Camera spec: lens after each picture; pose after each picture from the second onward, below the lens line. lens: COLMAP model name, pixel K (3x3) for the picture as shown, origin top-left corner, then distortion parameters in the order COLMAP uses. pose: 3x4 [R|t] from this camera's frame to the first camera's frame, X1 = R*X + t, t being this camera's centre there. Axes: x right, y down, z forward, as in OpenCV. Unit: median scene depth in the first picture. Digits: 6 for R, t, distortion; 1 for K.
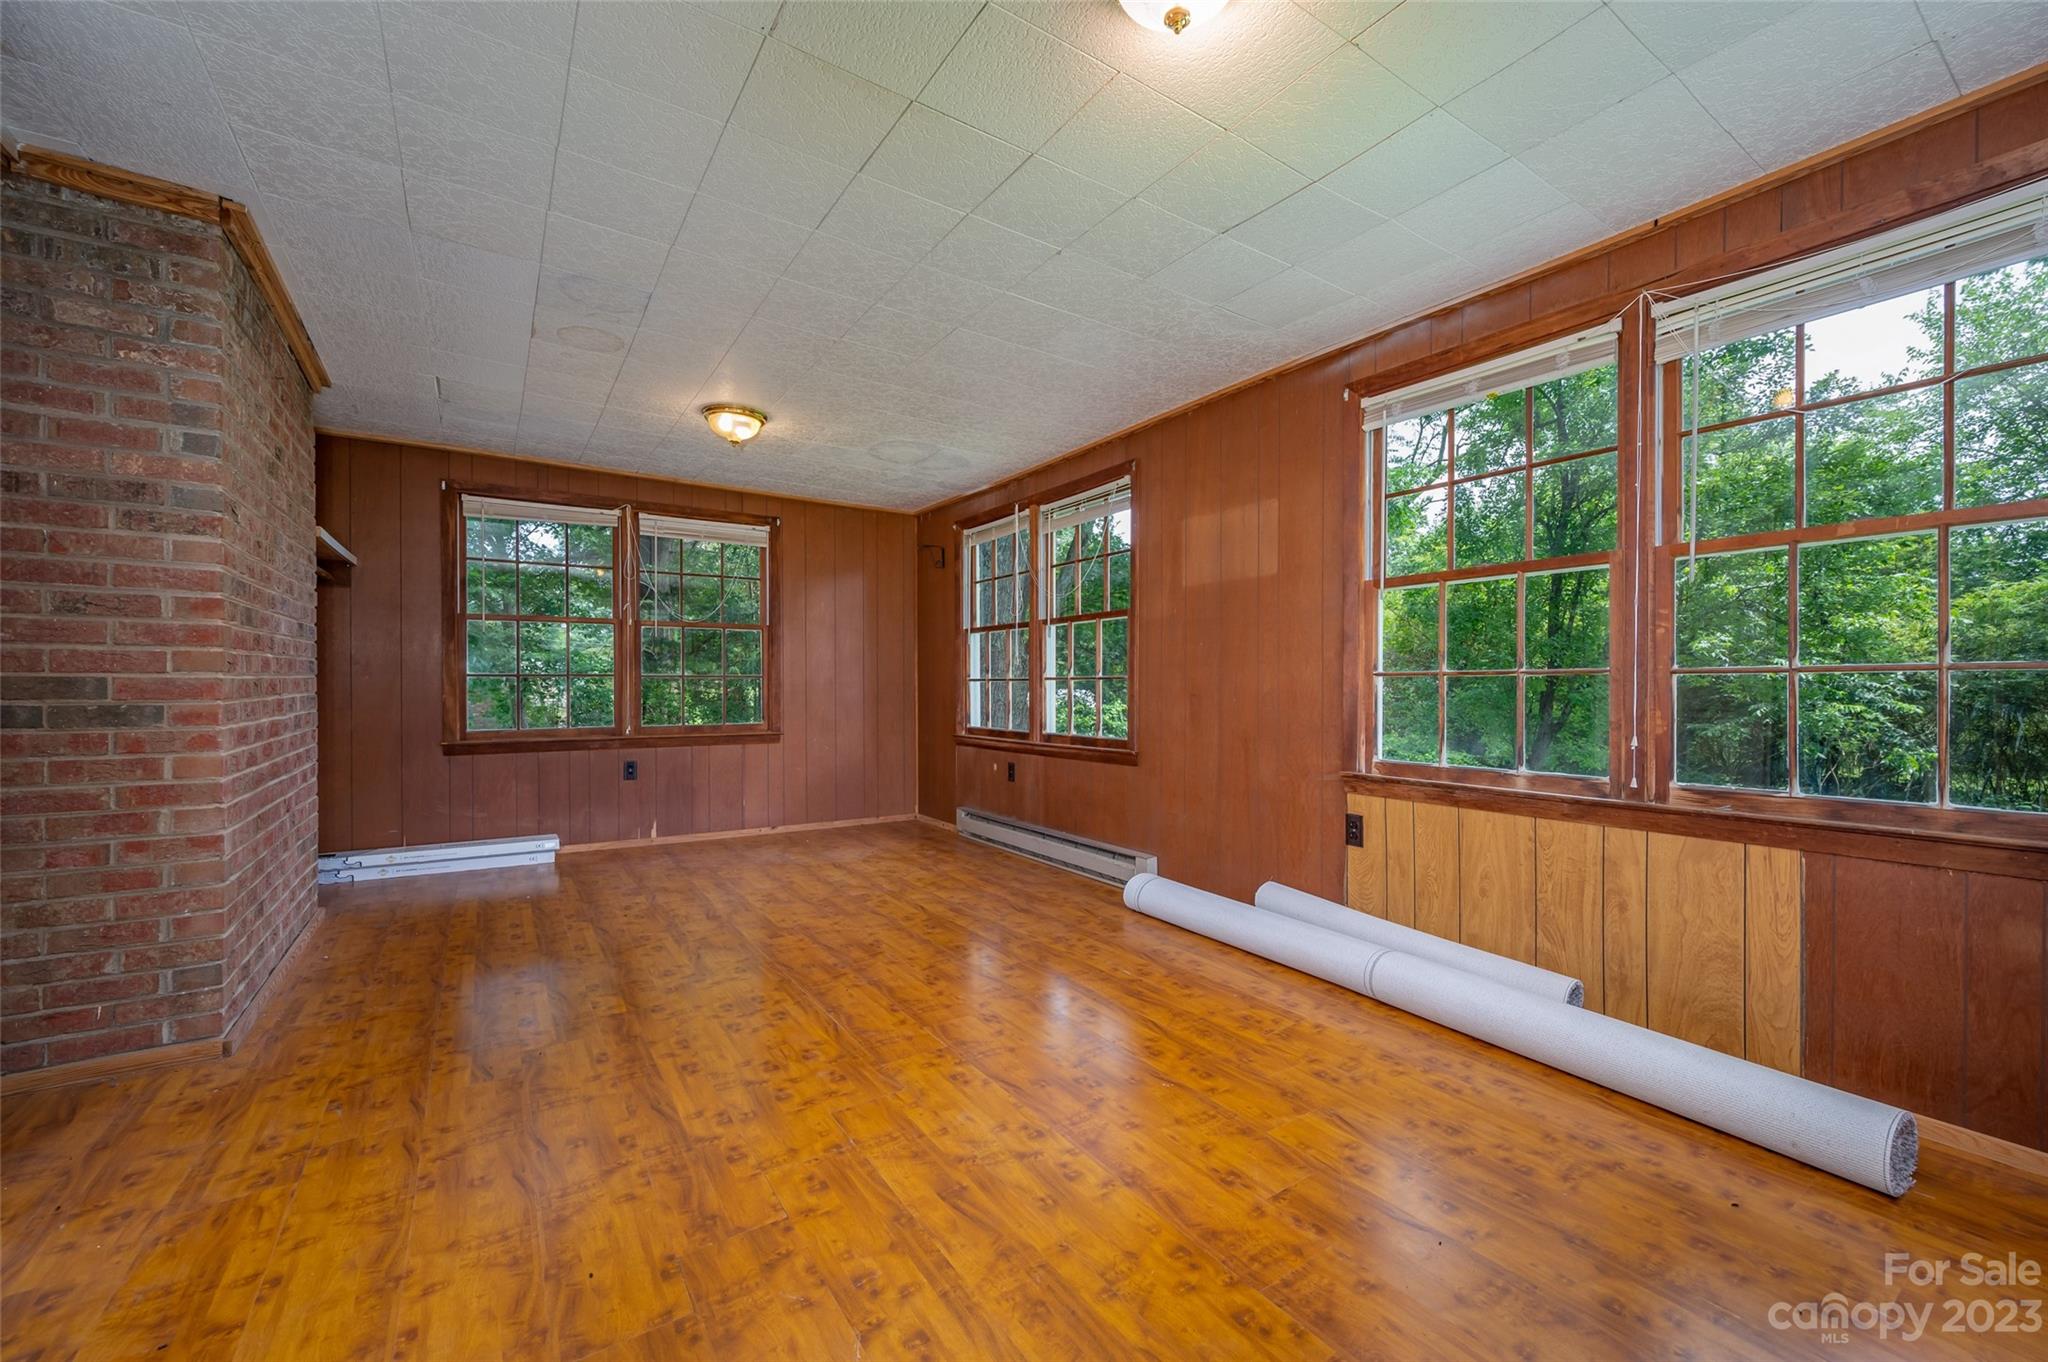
lens RADIAL K [[803.6, 0, 1030.4], [0, 803.6, 689.8], [0, 0, 1]] dist [0.000429, -0.000589]
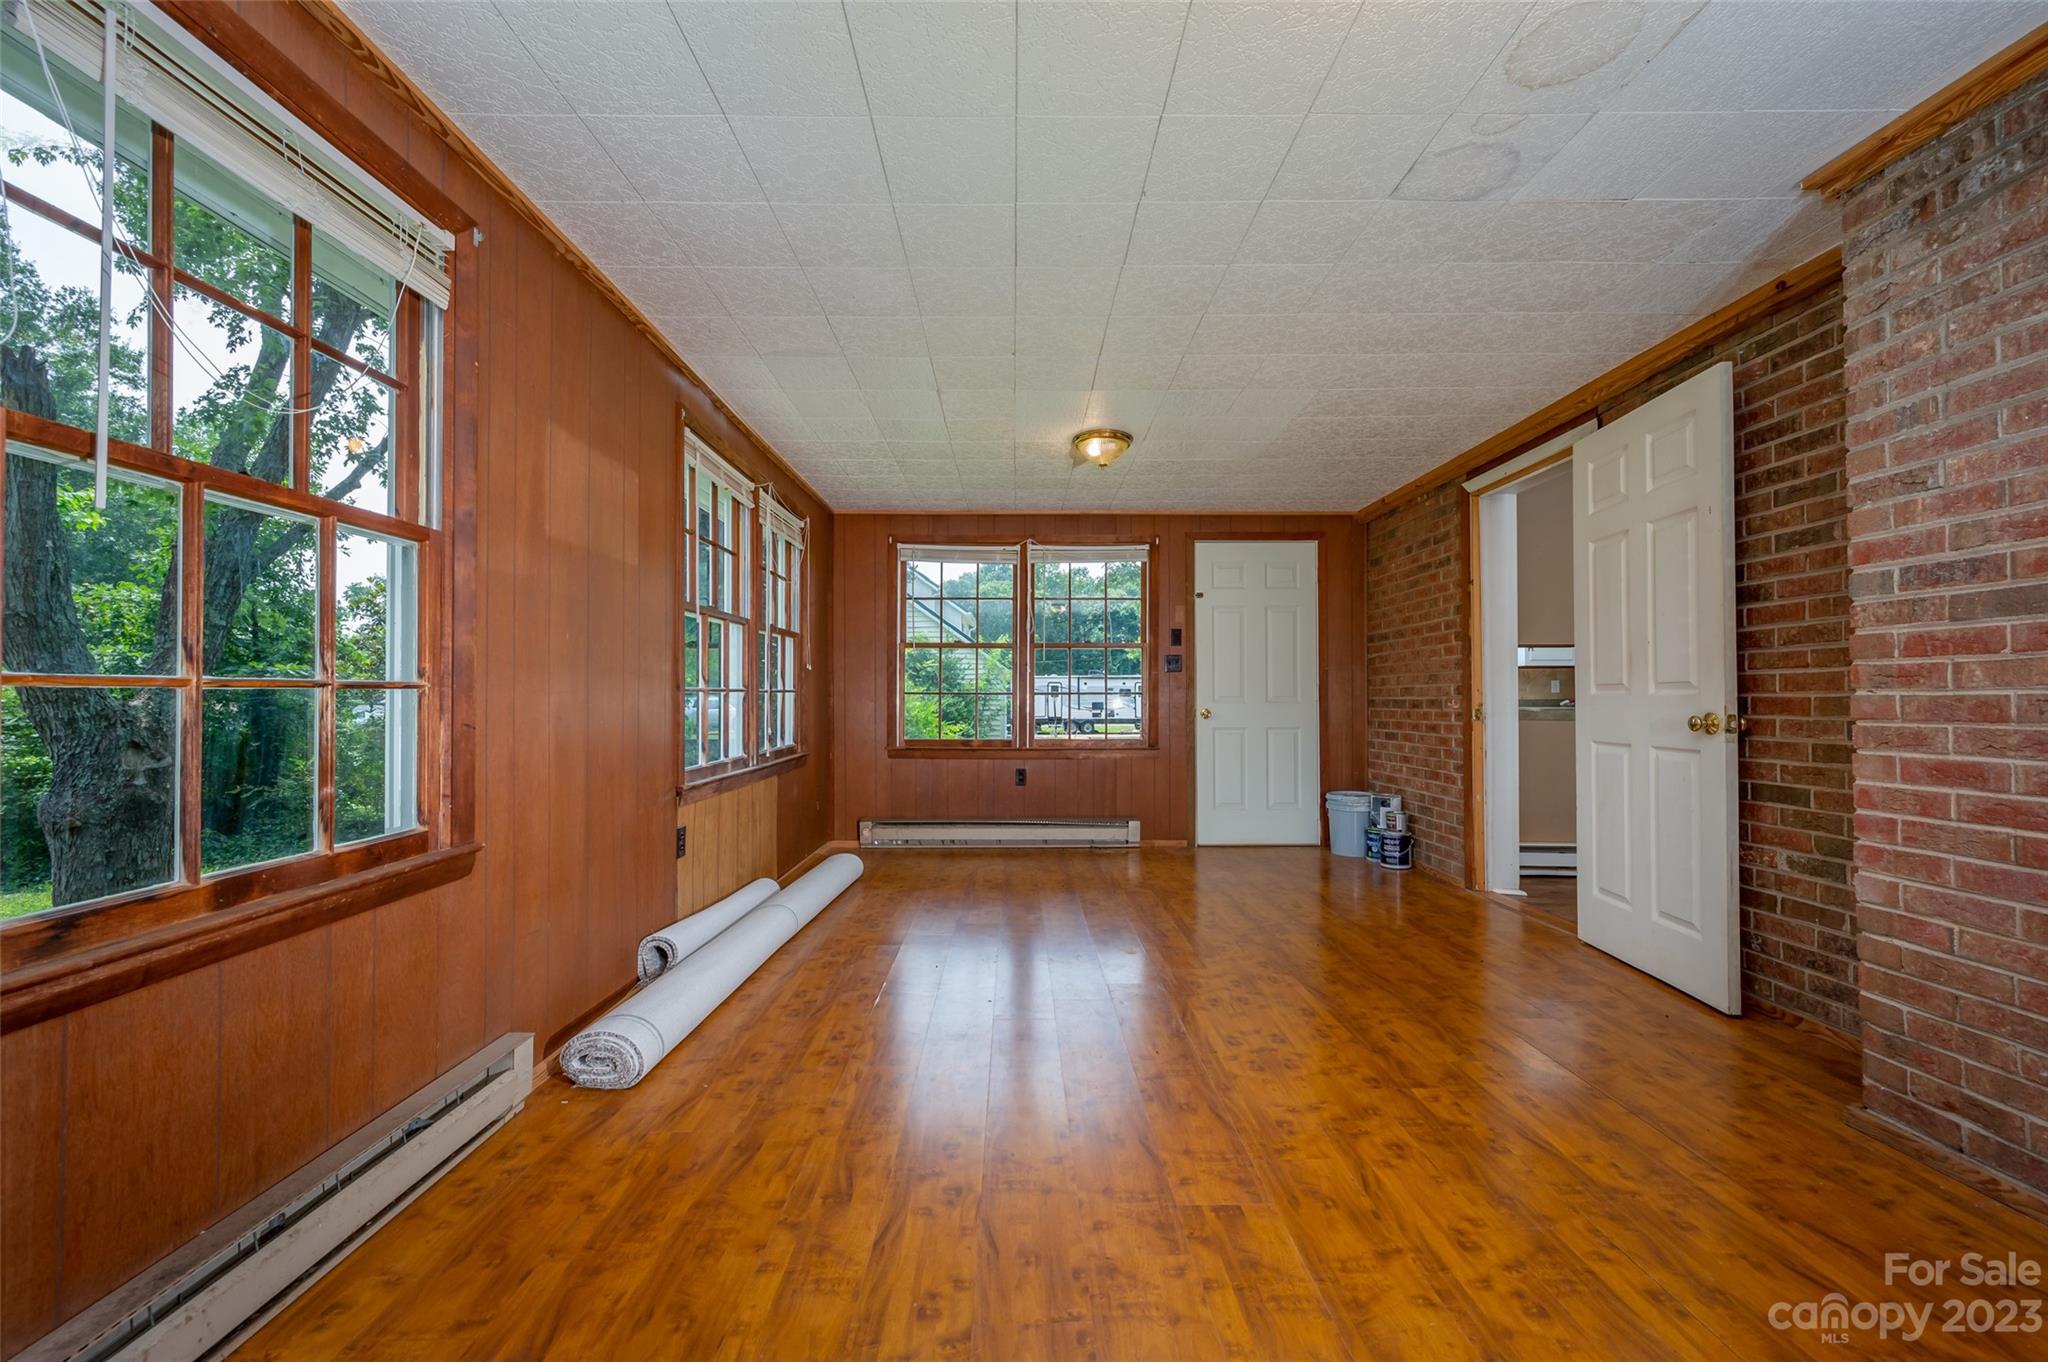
lens RADIAL K [[803.6, 0, 1030.4], [0, 803.6, 689.8], [0, 0, 1]] dist [0.000429, -0.000589]
pose [[-0.837634, 0.004711, 0.546212, -0.497716], [0.004145, 0.999989, -0.002268, -0.014189], [-0.546216, 0.000365, -0.837644, 1.517339]]
